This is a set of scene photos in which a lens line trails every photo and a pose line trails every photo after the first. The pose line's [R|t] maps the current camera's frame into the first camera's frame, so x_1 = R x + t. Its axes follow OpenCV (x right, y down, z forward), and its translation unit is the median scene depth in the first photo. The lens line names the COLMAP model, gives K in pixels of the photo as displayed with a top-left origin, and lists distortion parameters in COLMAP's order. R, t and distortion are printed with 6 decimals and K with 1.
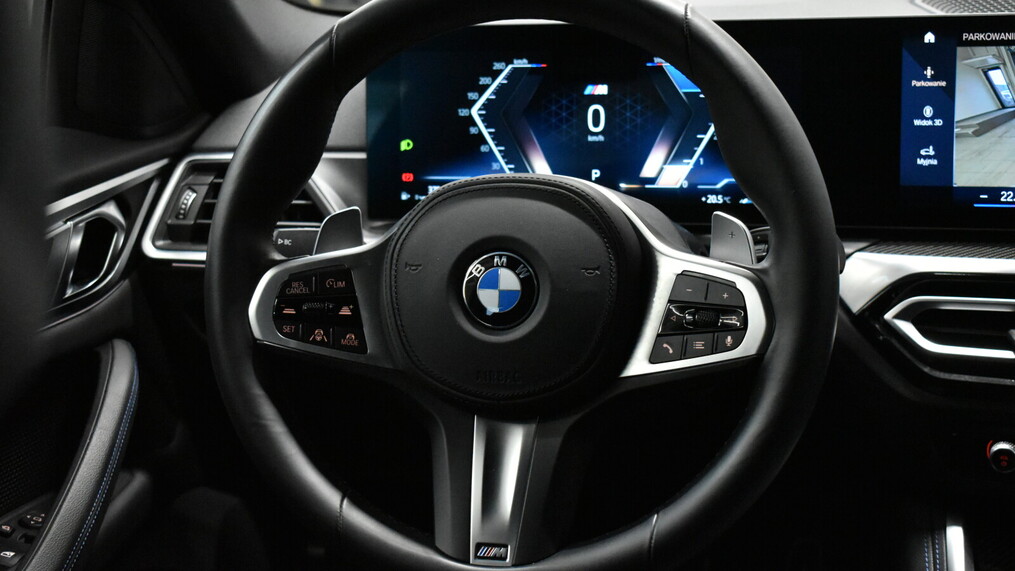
lens RADIAL K [[1681.9, 0, 511.1], [0, 1681.9, 282.6], [0, 0, 1]] dist [-0.074396, 0.000000]
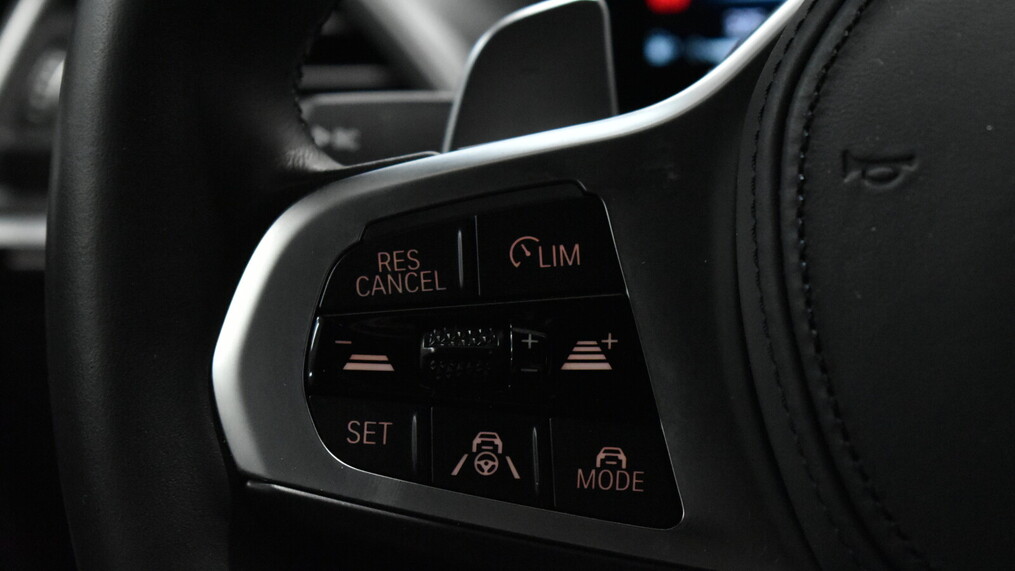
lens RADIAL K [[2539.9, 0, 507.8], [0, 2539.9, 286.1], [0, 0, 1]] dist [0.013522, 0.000000]
pose [[0.998225, -0.025333, -0.053896, -0.076281], [0.023981, 0.999385, -0.025593, 0.013282], [0.054511, 0.024256, 0.998218, 0.521726]]
